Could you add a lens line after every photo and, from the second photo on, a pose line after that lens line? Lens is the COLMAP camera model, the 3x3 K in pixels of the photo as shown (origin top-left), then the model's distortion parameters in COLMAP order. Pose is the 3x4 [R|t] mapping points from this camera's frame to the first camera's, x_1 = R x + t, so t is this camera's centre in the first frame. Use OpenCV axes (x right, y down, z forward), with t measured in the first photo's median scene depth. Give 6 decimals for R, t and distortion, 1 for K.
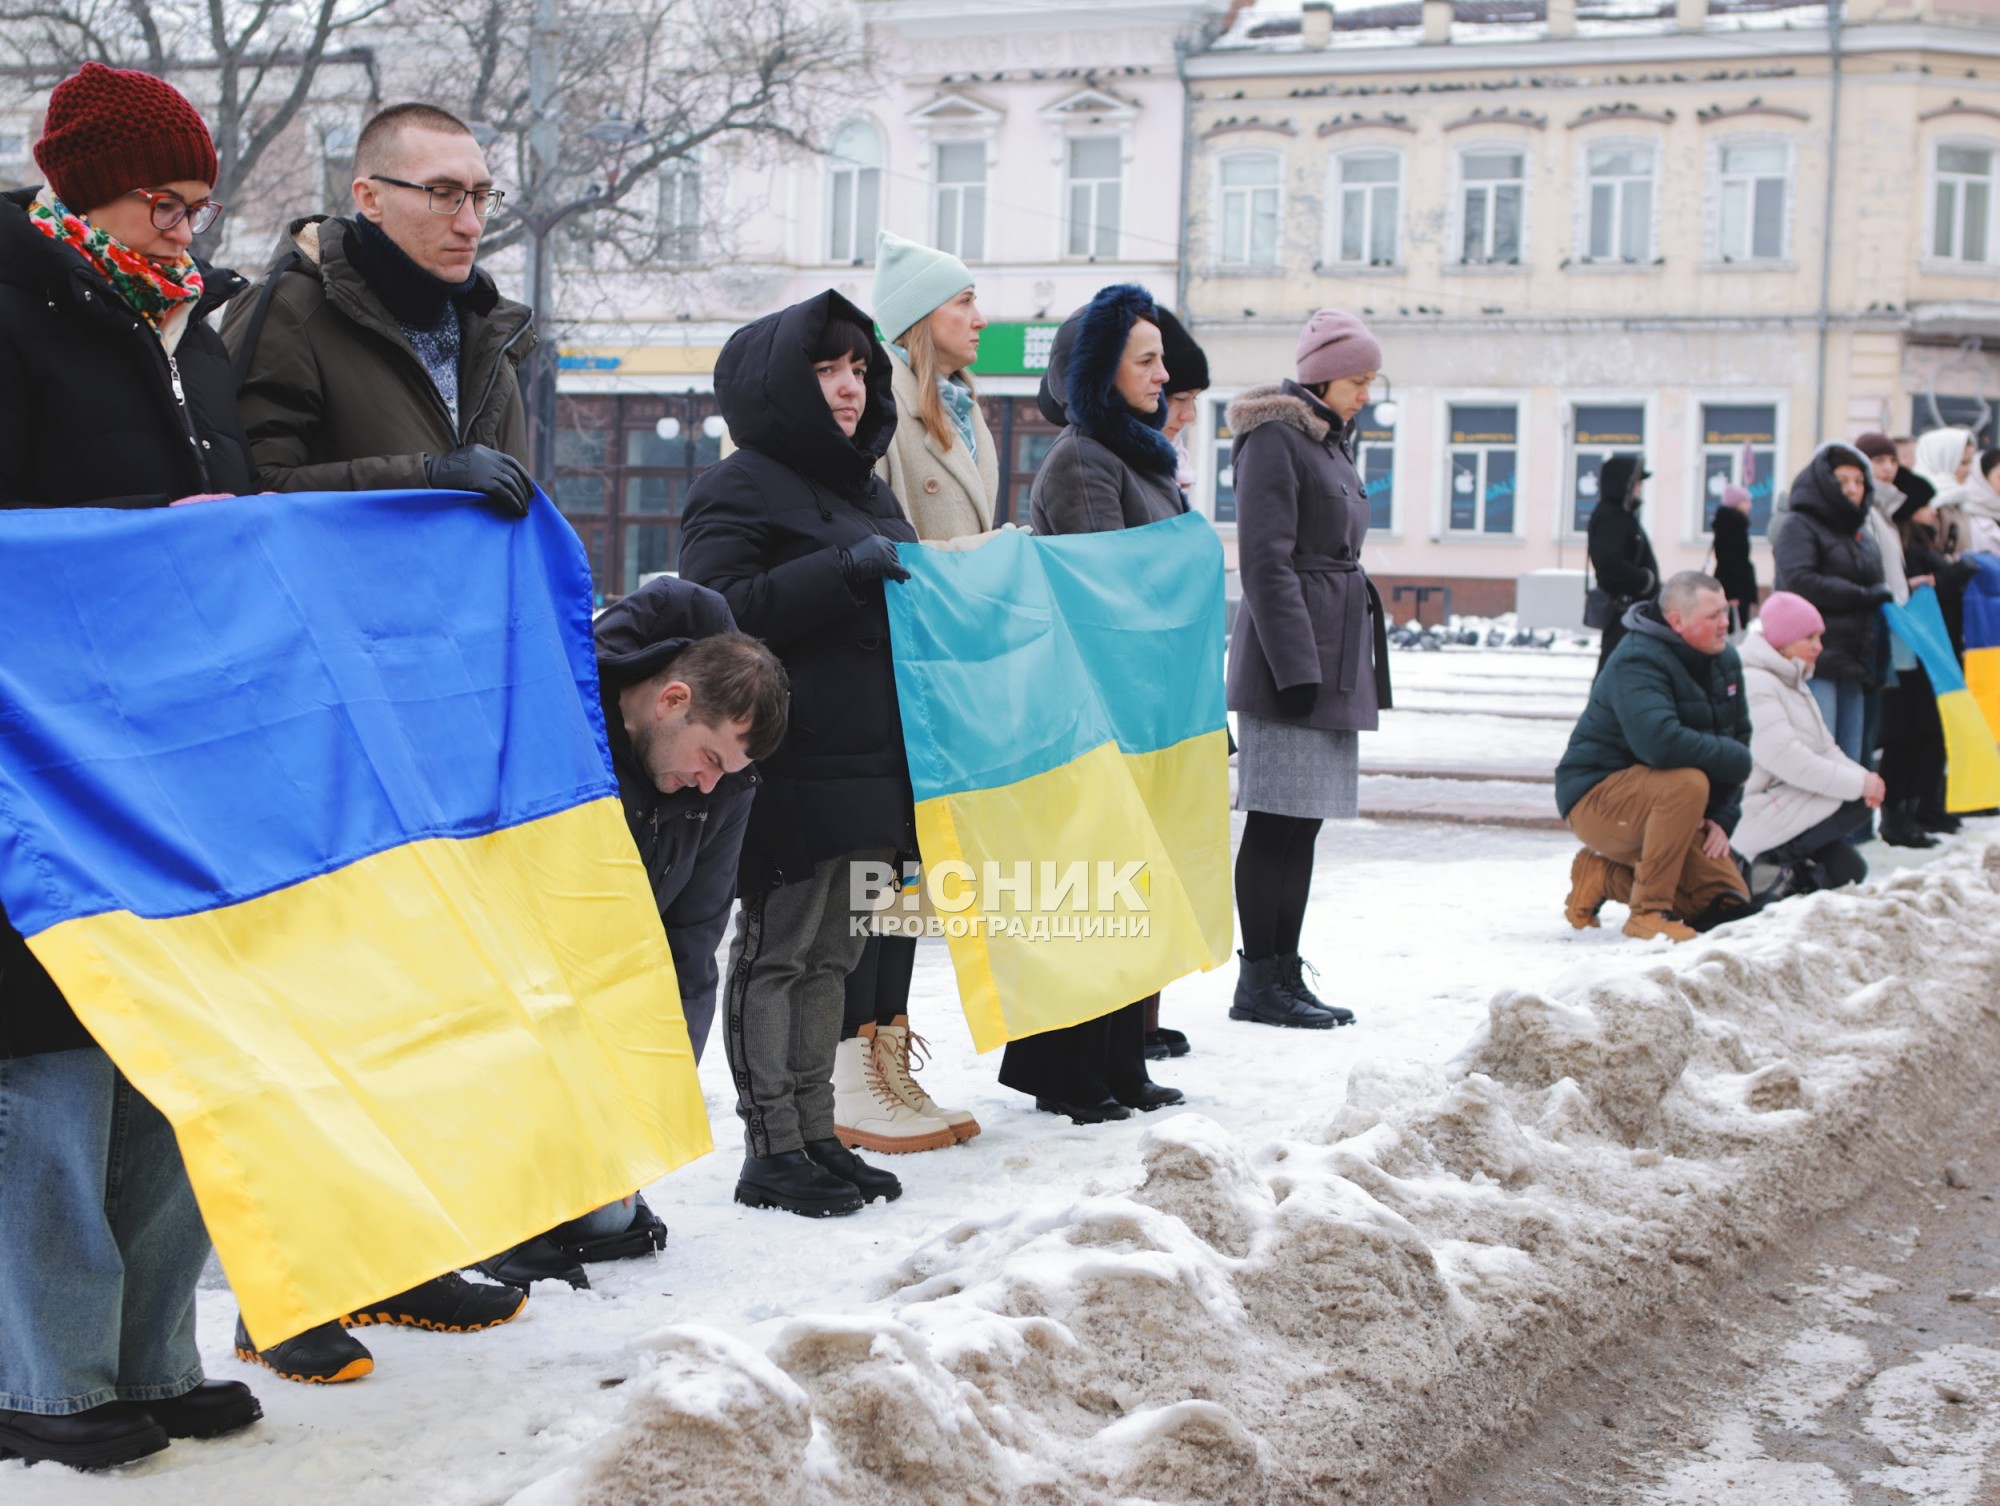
lens RADIAL K [[3337.5, 0, 1000.0], [0, 3337.5, 753.0], [0, 0, 1]] dist [-0.013197, 0.474630]
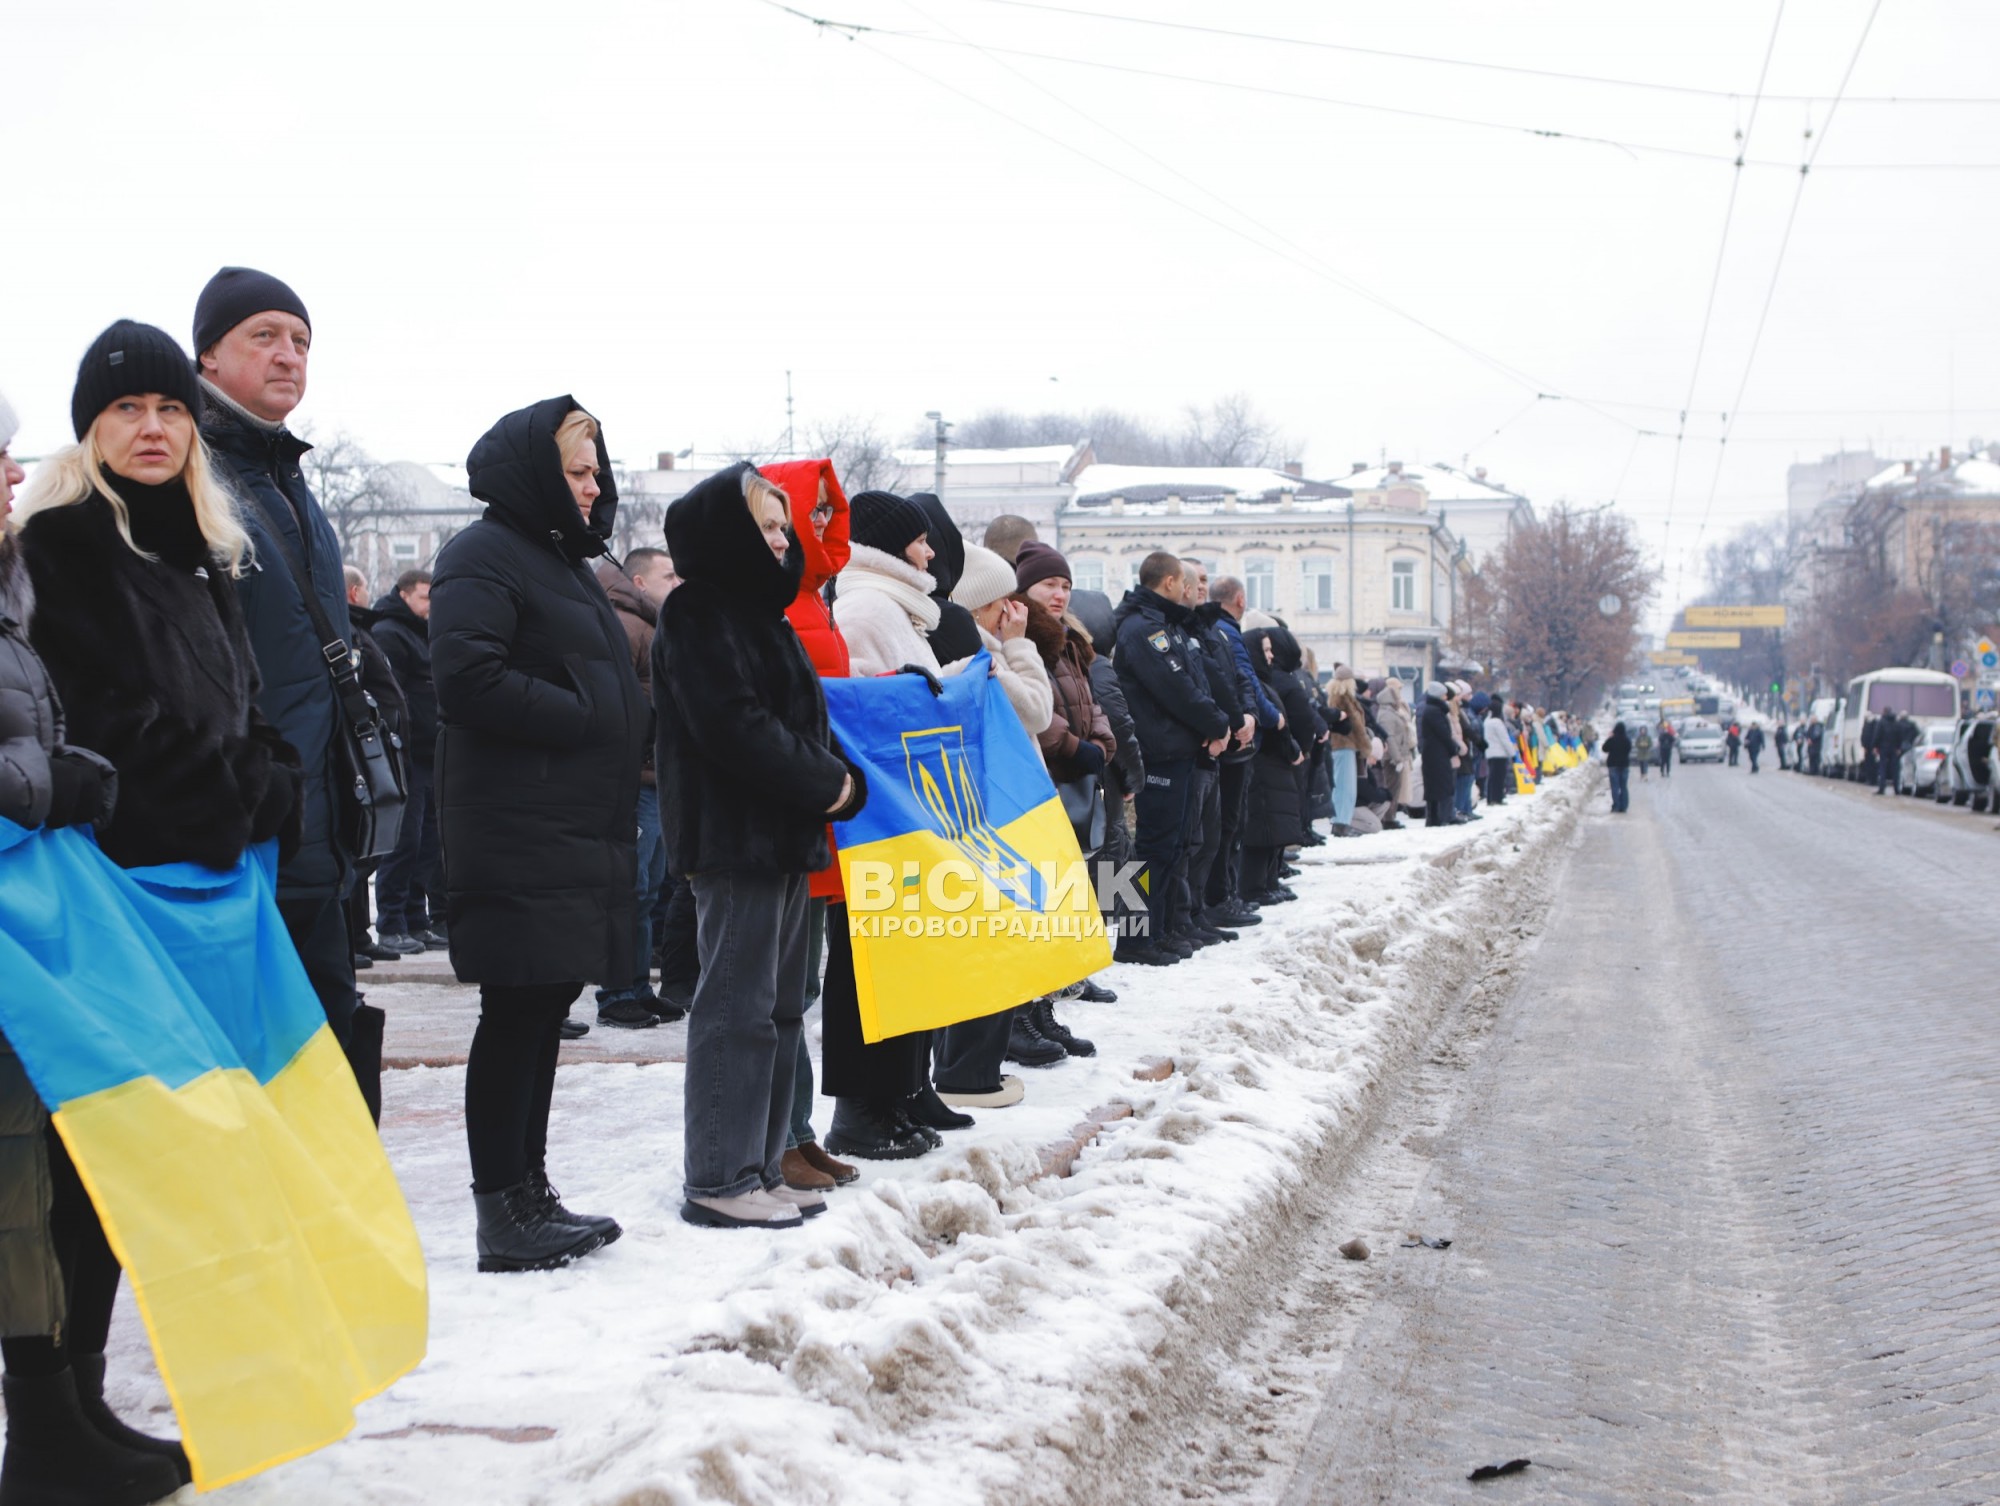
lens RADIAL K [[3337.5, 0, 1000.0], [0, 3337.5, 753.0], [0, 0, 1]] dist [-0.013197, 0.474630]
pose [[0.970495, -0.027220, 0.239580, -0.533585], [0.042287, 0.997422, -0.057973, 0.074679], [-0.237384, 0.066394, 0.969144, -1.156003]]
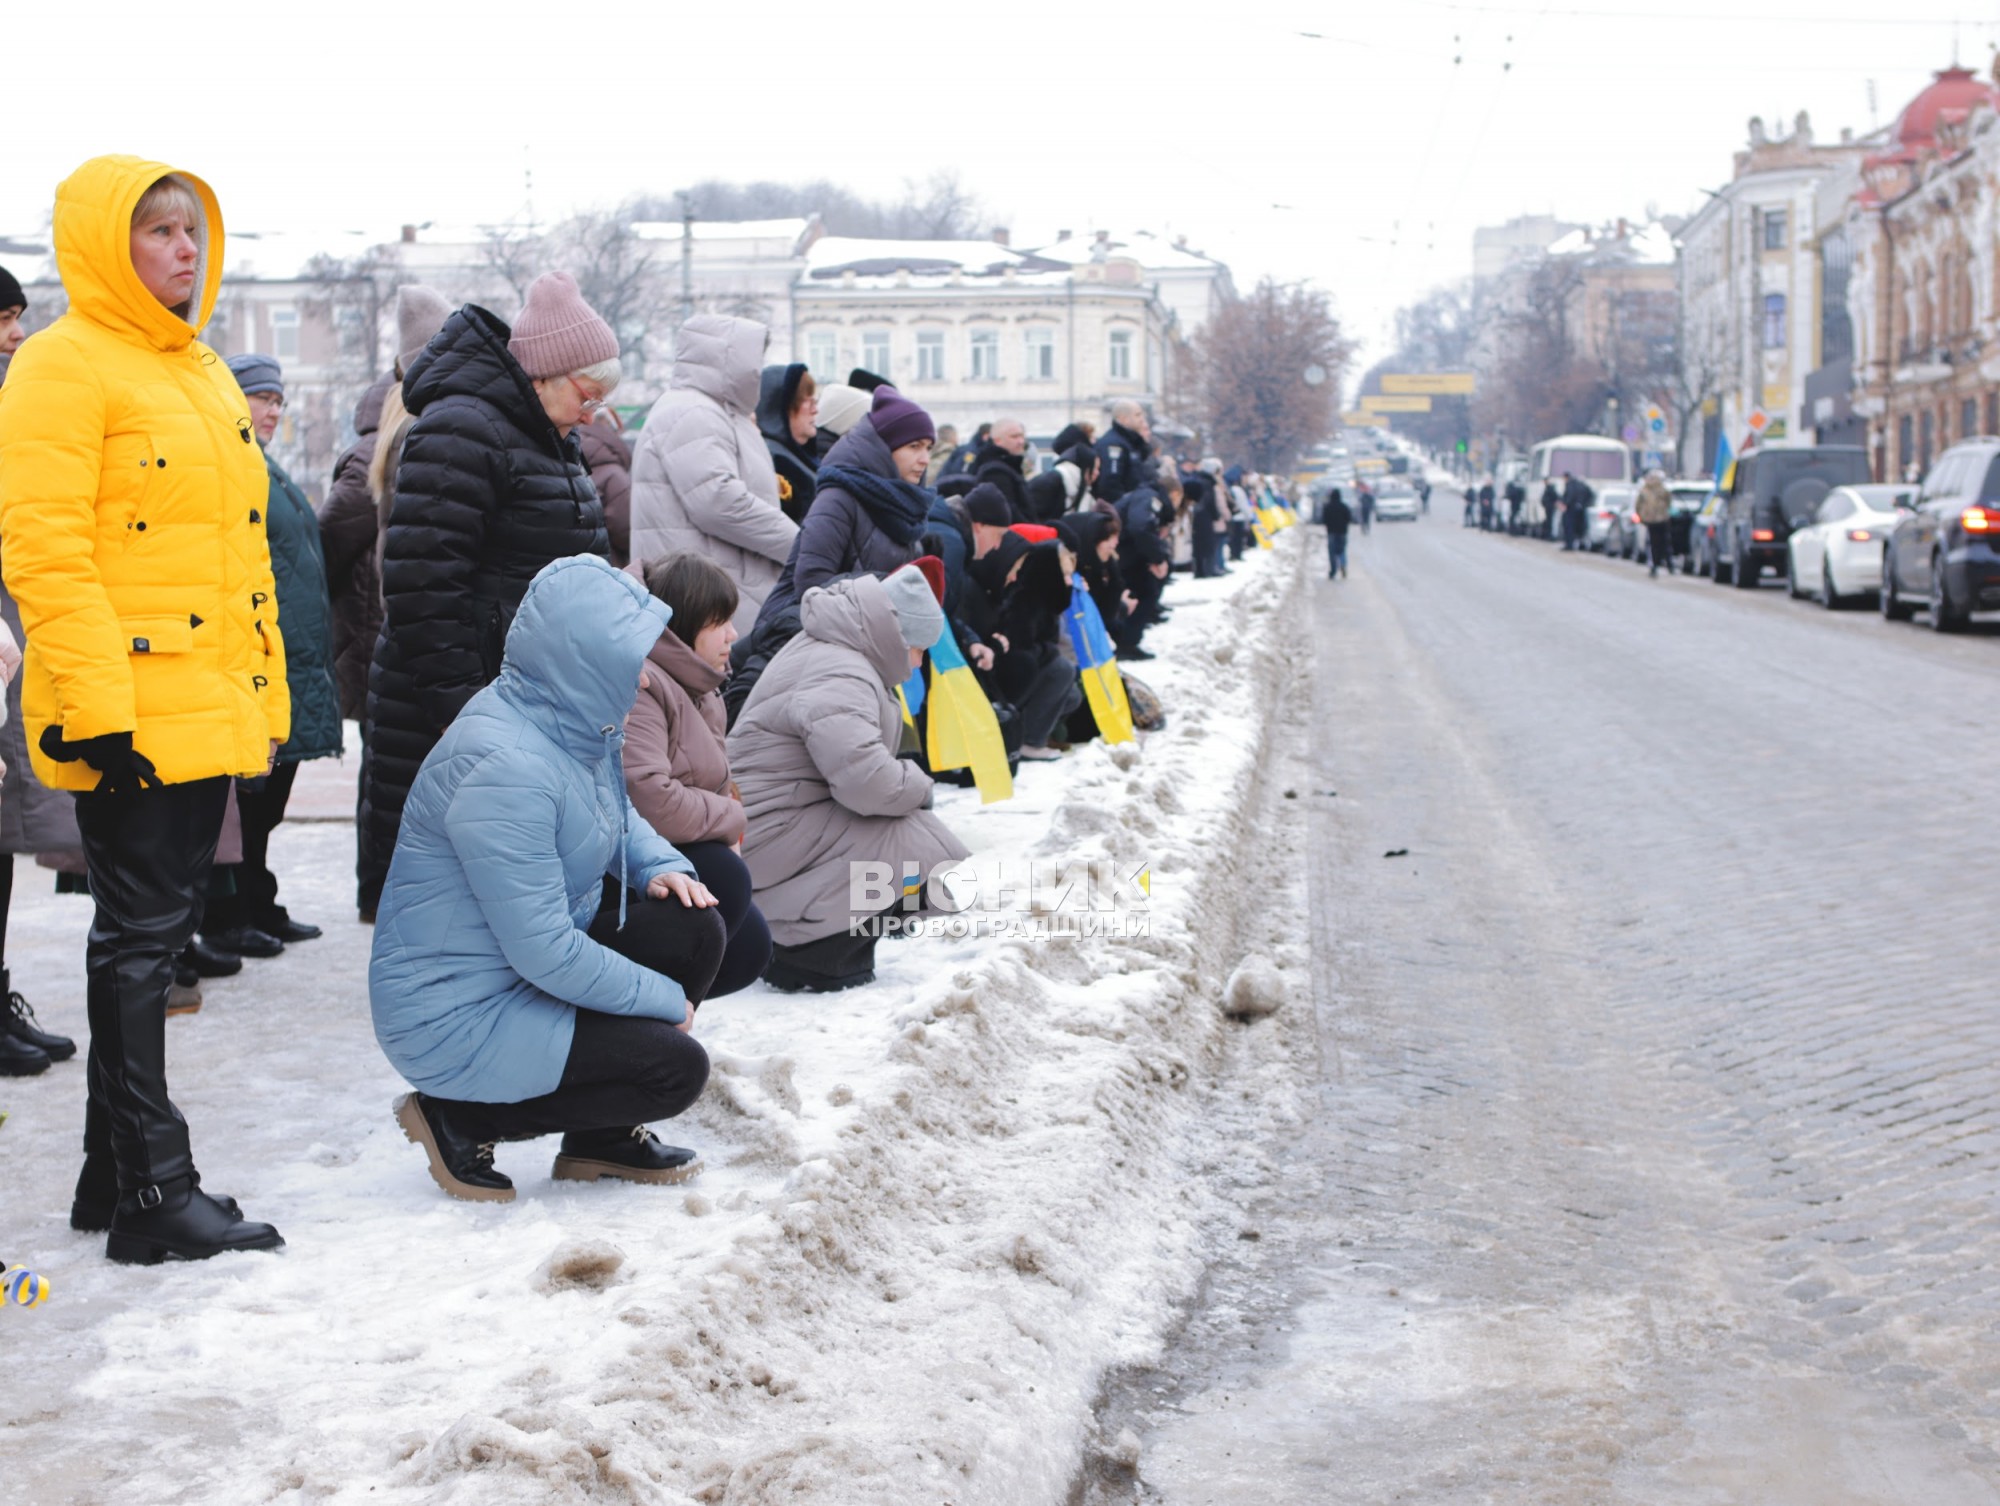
lens RADIAL K [[3337.5, 0, 1000.0], [0, 3337.5, 753.0], [0, 0, 1]] dist [-0.013197, 0.474630]
pose [[0.944214, -0.055455, 0.324632, -0.598014], [0.052382, 0.998461, 0.018203, 0.078942], [-0.325141, -0.000182, 0.945665, -1.273376]]
